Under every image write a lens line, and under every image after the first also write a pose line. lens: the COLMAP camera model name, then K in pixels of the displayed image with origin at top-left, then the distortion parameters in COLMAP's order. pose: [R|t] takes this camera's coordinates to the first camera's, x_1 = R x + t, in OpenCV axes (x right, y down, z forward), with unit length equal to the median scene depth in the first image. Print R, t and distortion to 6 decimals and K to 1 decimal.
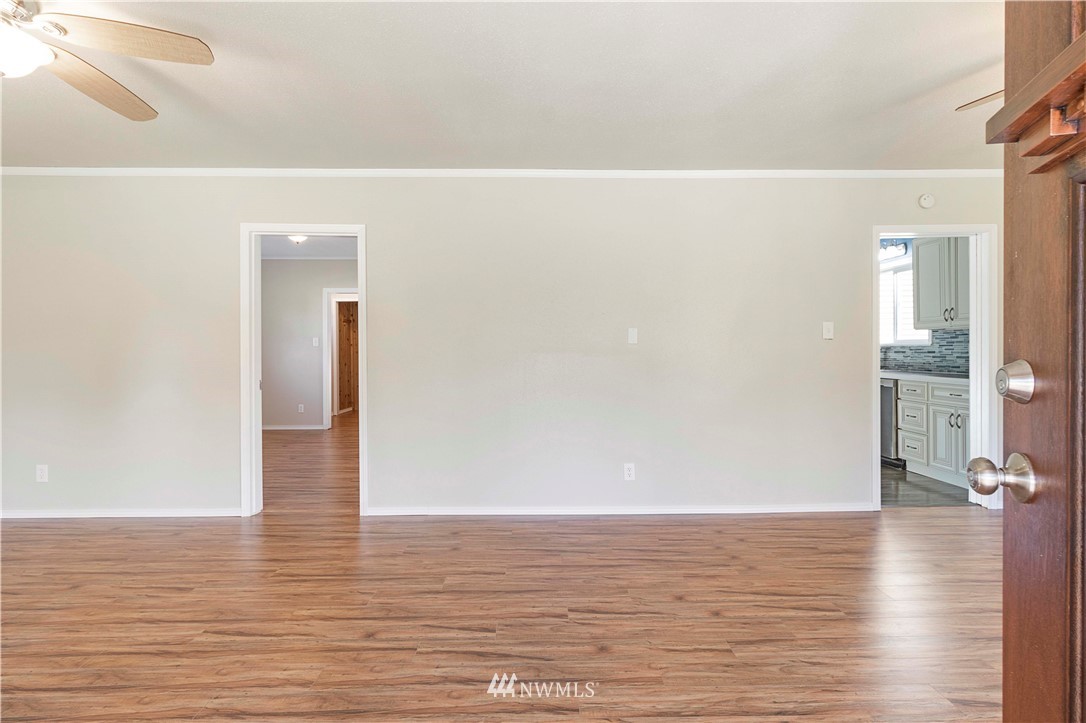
lens RADIAL K [[507.0, 0, 543.9], [0, 507.0, 359.4], [0, 0, 1]] dist [0.000252, 0.000618]
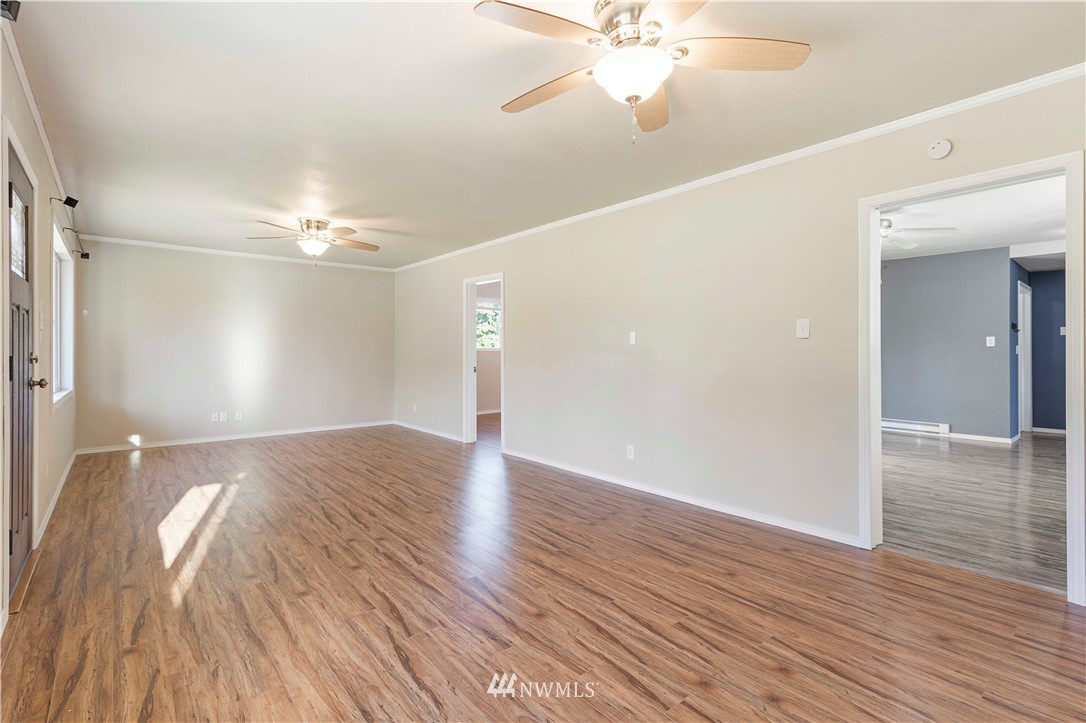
lens RADIAL K [[507.0, 0, 538.7], [0, 507.0, 341.7], [0, 0, 1]] dist [0.000252, 0.000618]
pose [[0.627013, -0.010884, -0.778932, 1.190438], [-0.016556, 0.999490, -0.027293, -0.001447], [0.778833, 0.030009, 0.626514, 0.092853]]
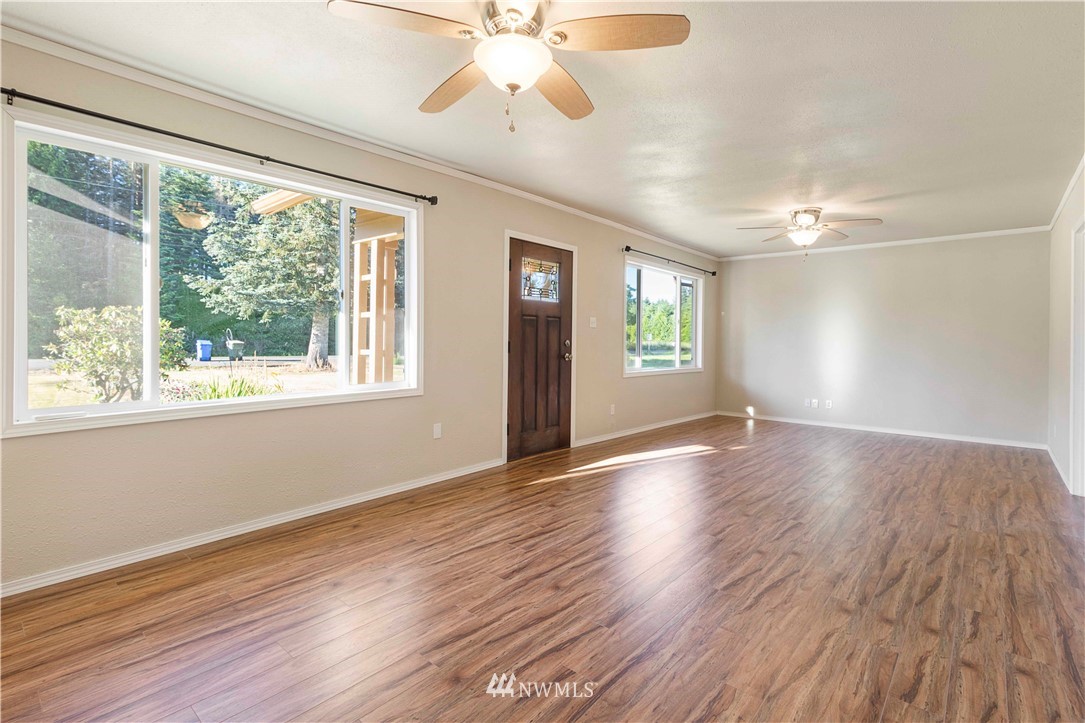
lens RADIAL K [[506.6, 0, 550.5], [0, 506.6, 339.9], [0, 0, 1]] dist [0.000252, 0.000618]
pose [[-0.659973, -0.002847, -0.751284, 1.208966], [-0.022188, 0.999630, 0.015703, -0.018781], [0.750961, 0.027033, -0.659793, 1.065625]]
